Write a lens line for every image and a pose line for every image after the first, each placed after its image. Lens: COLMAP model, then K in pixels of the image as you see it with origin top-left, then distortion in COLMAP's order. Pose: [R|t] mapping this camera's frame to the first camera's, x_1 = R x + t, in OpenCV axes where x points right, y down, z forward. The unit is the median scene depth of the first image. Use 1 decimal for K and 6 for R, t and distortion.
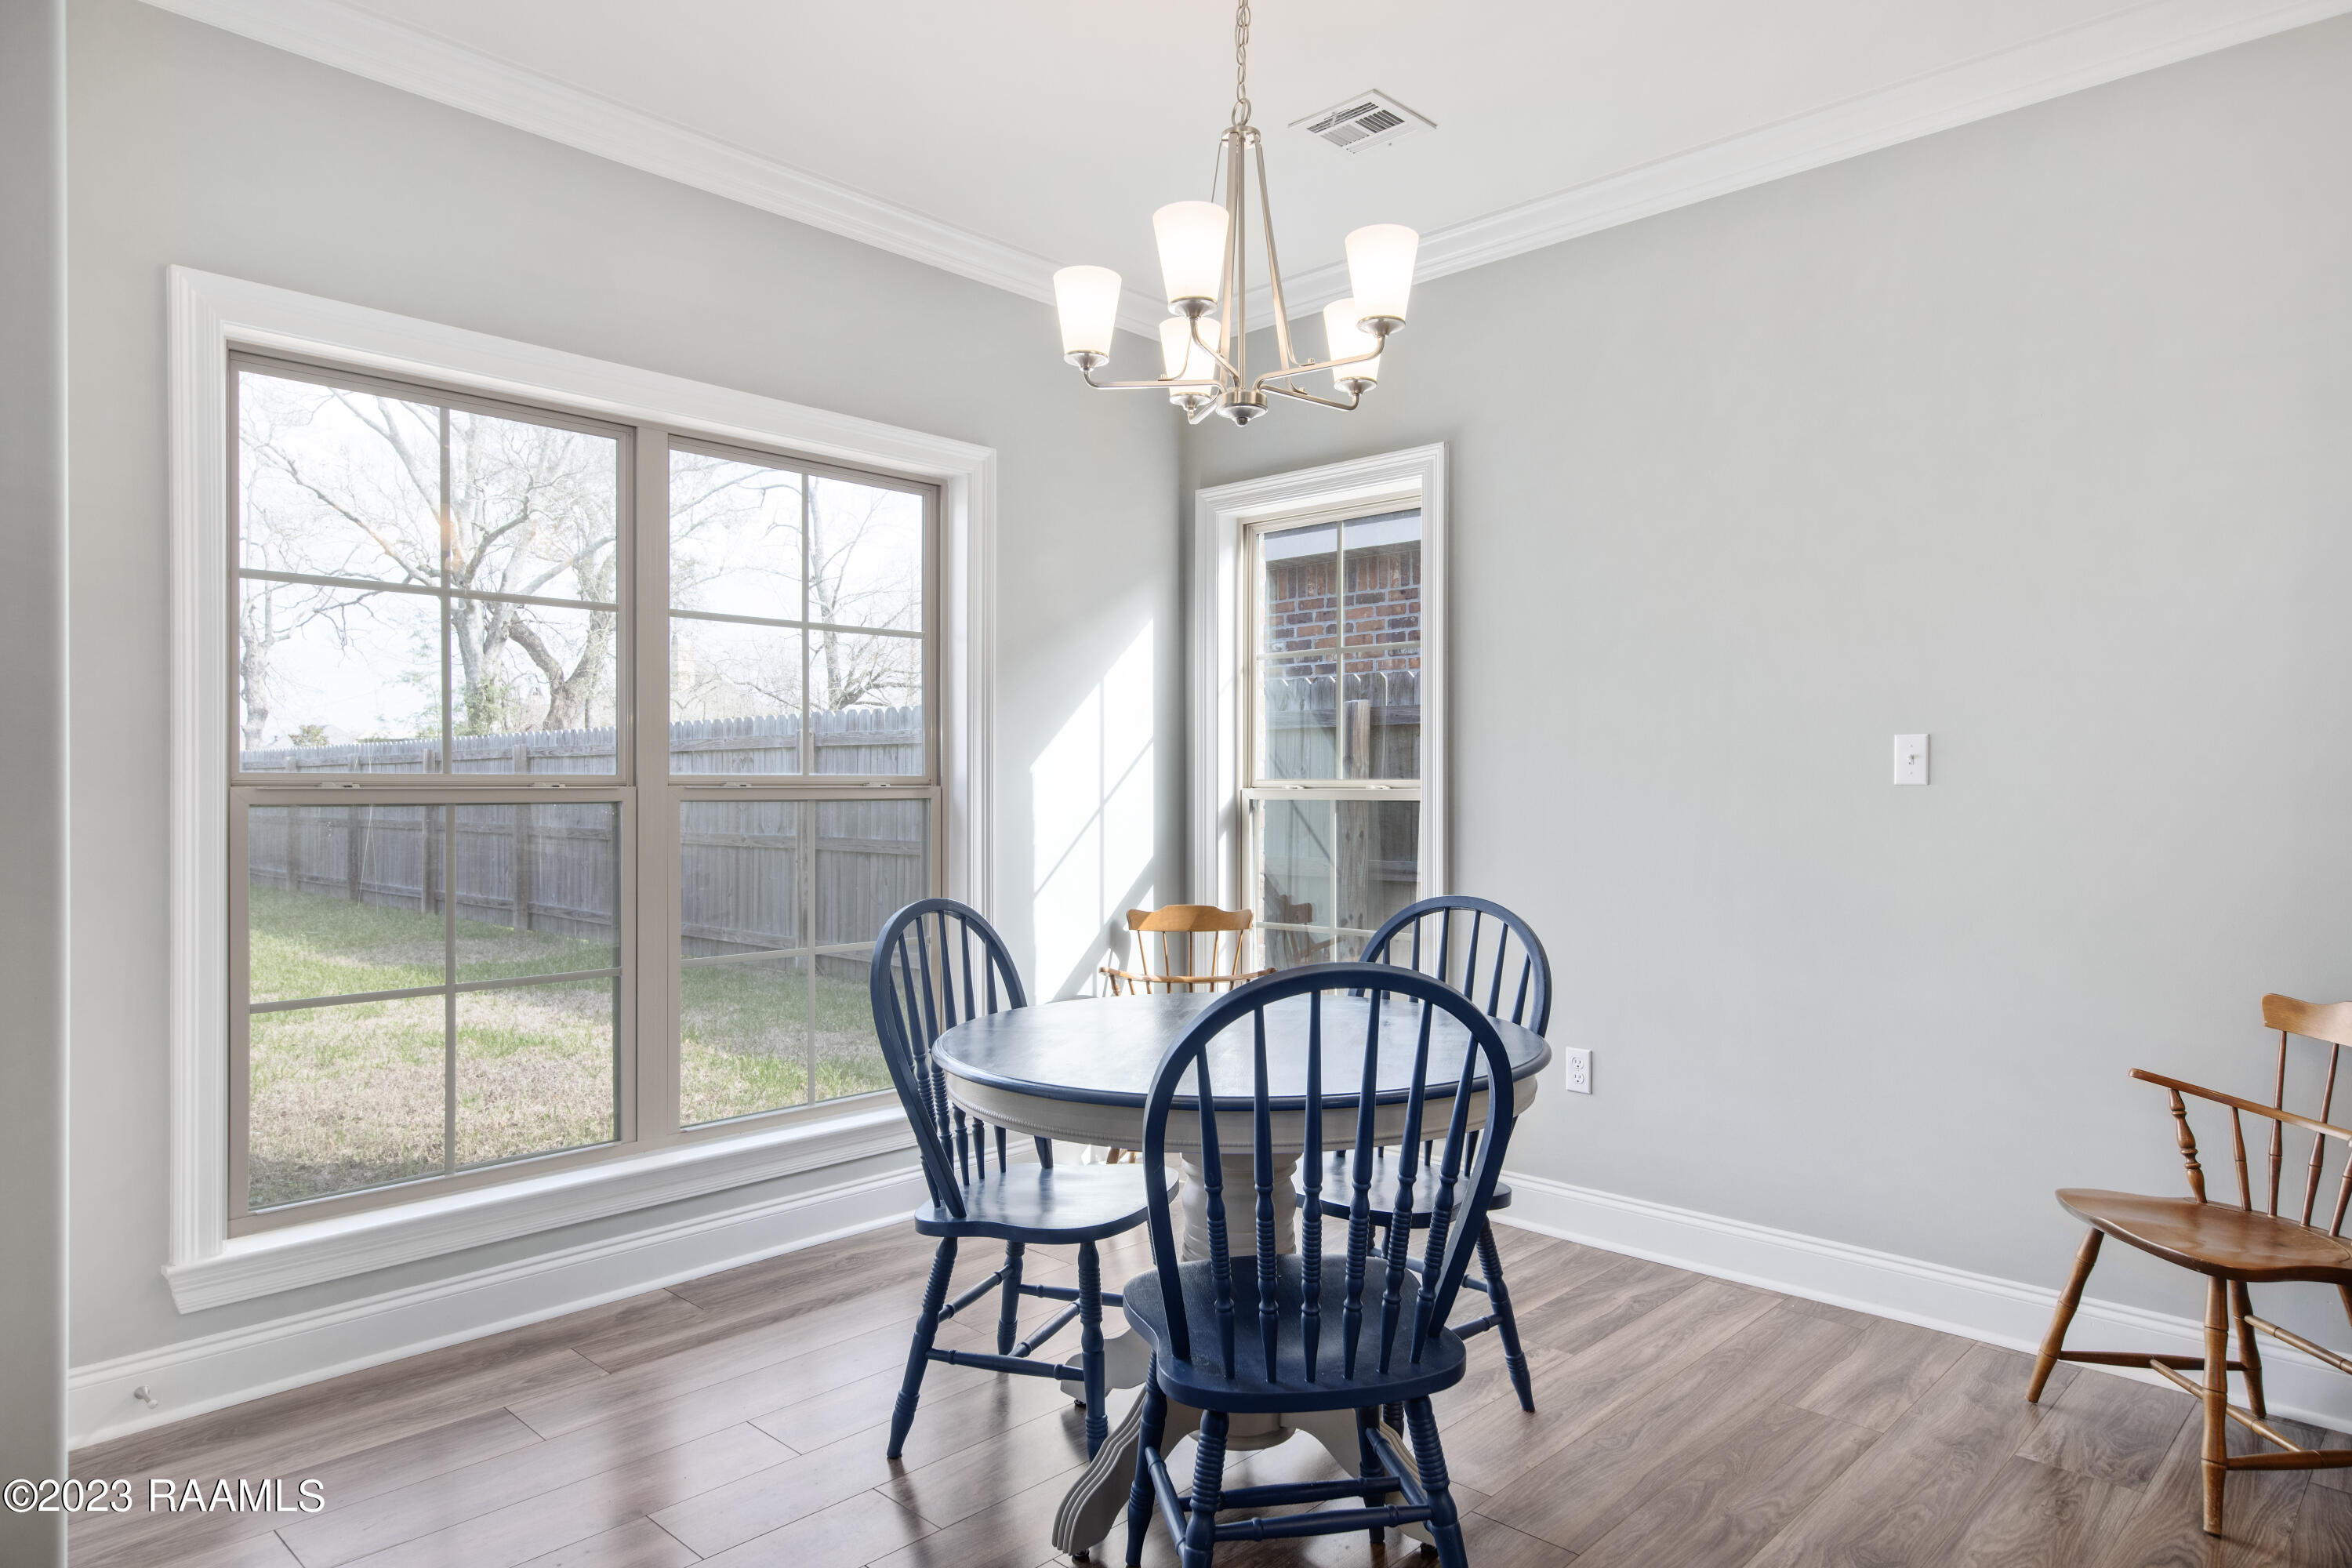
lens RADIAL K [[1411.4, 0, 1176.0], [0, 1411.4, 784.0], [0, 0, 1]] dist [0.014073, -0.000546]
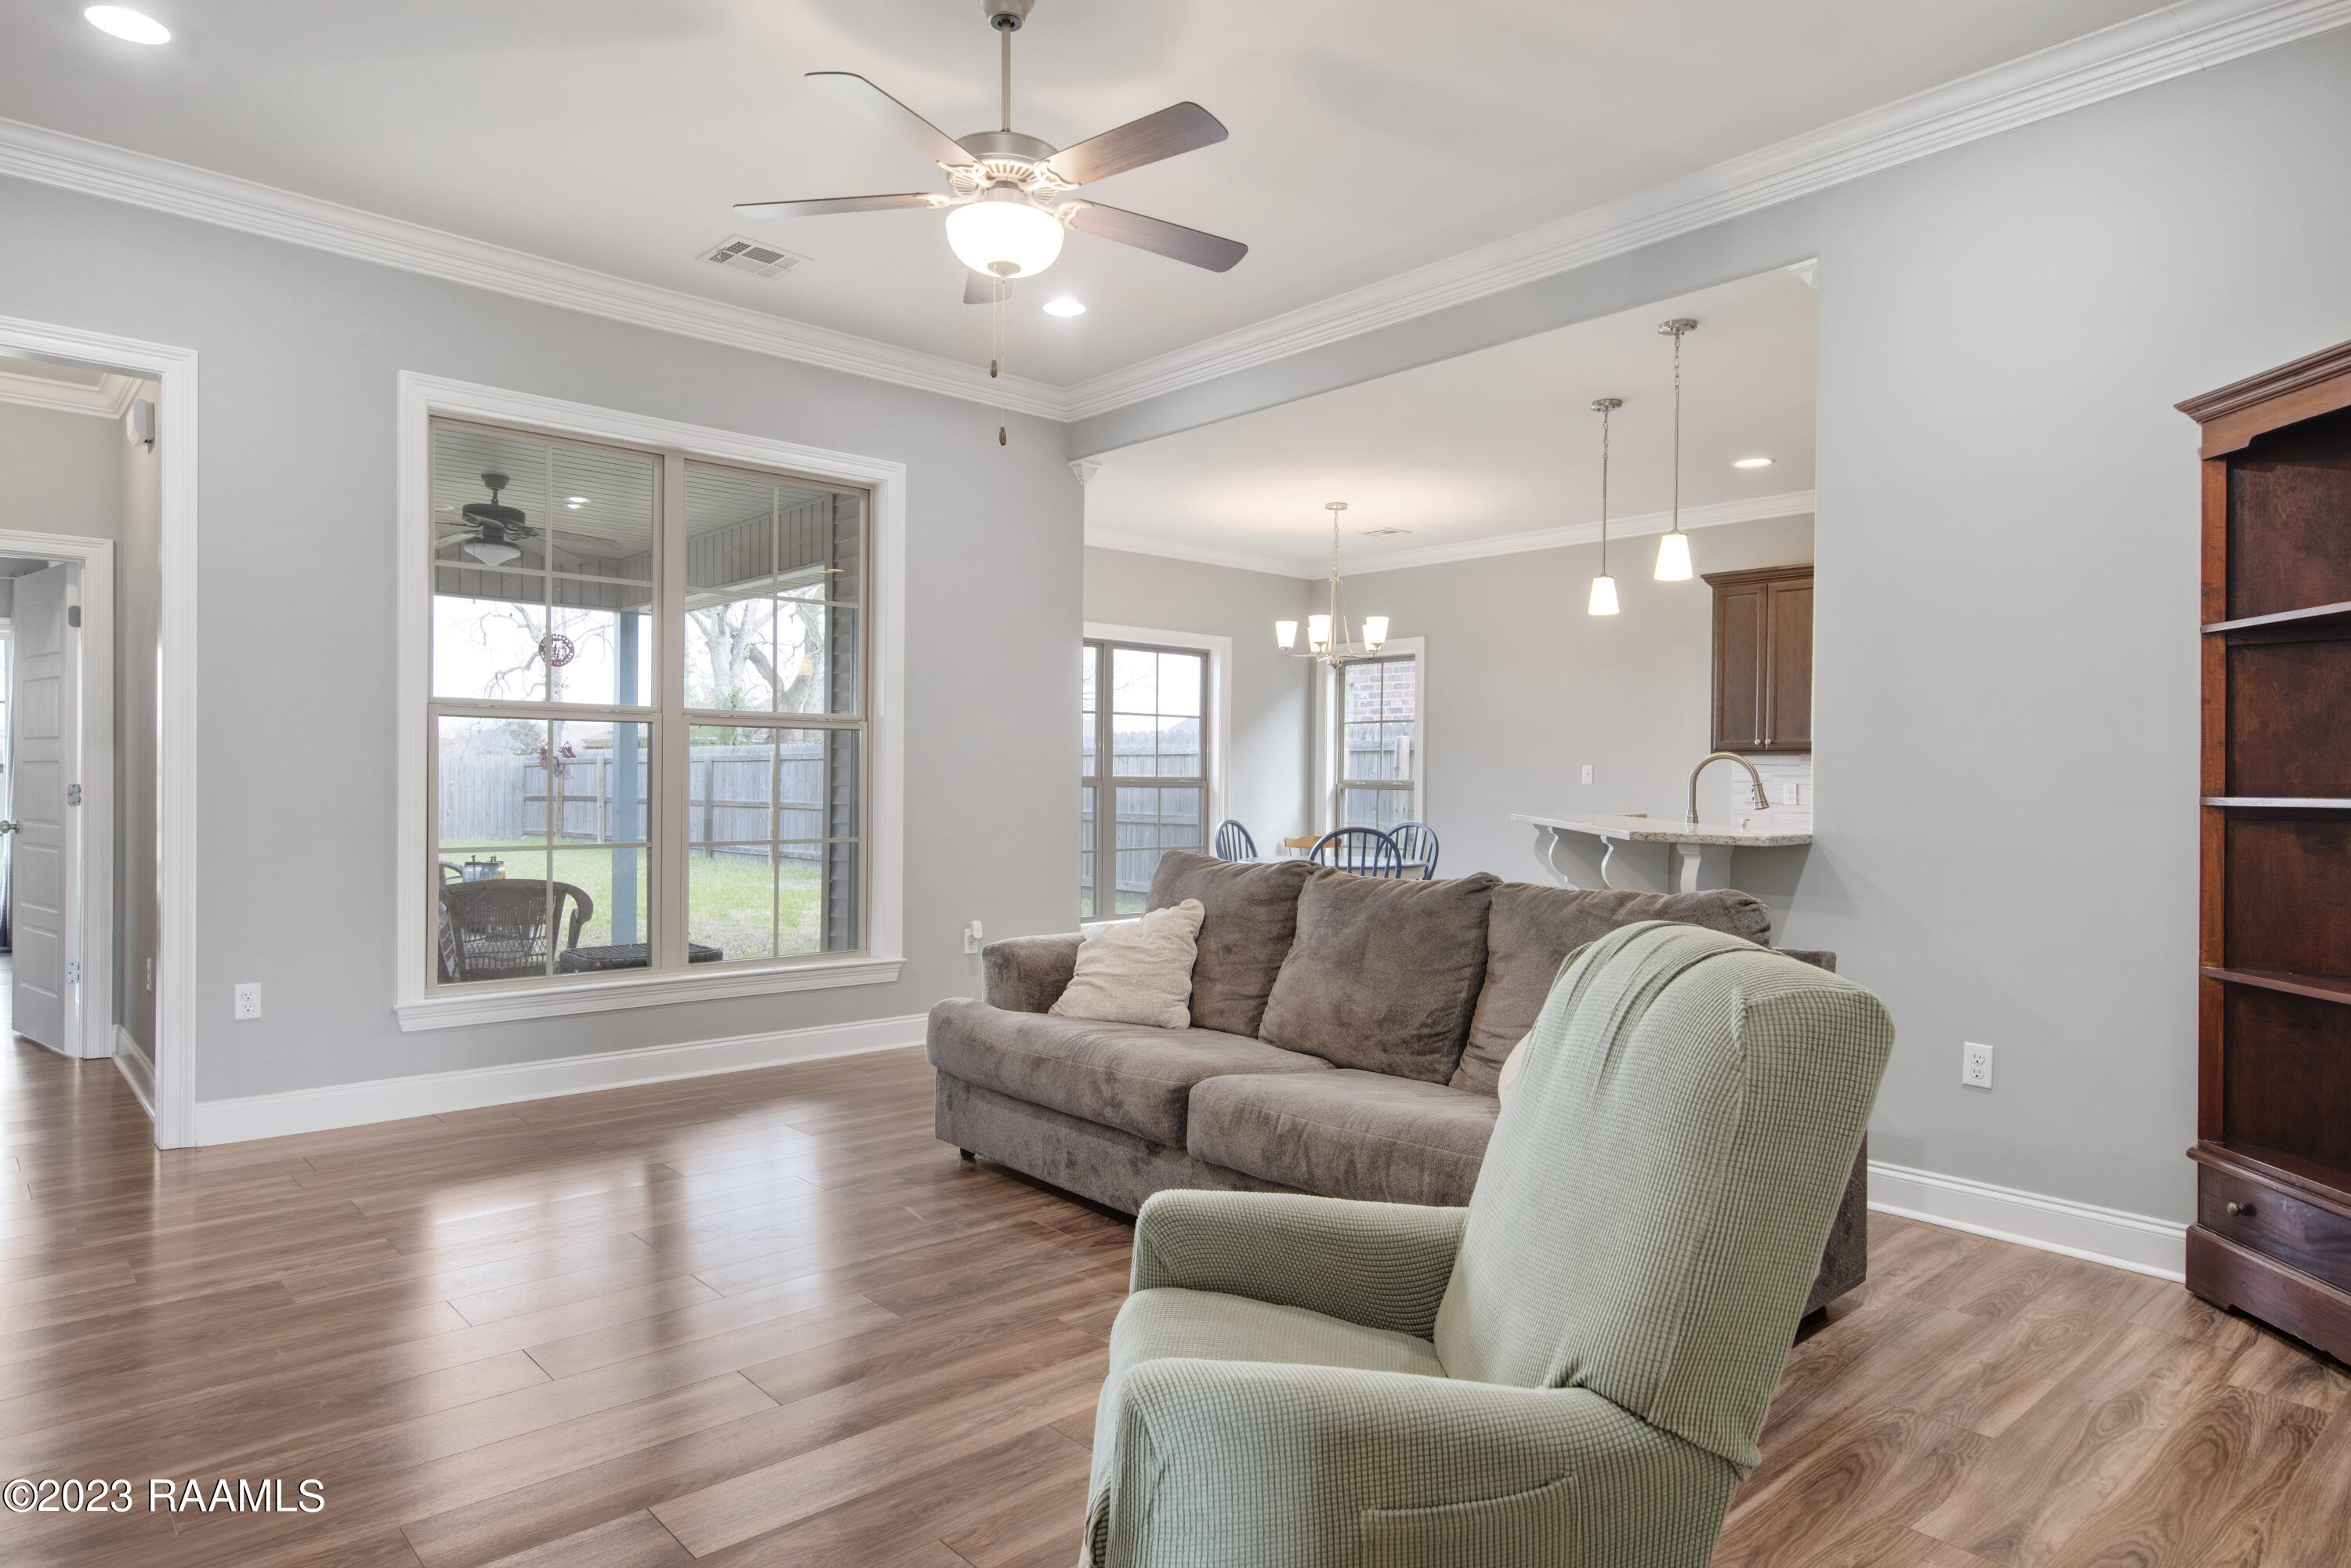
lens RADIAL K [[1366.0, 0, 1175.5], [0, 1366.0, 784.0], [0, 0, 1]] dist [0.005475, 0.000973]
pose [[0.996880, 0.007889, -0.078538, -0.051363], [-0.007642, 0.999965, 0.003438, -0.002942], [0.078562, -0.002827, 0.996905, -1.578009]]
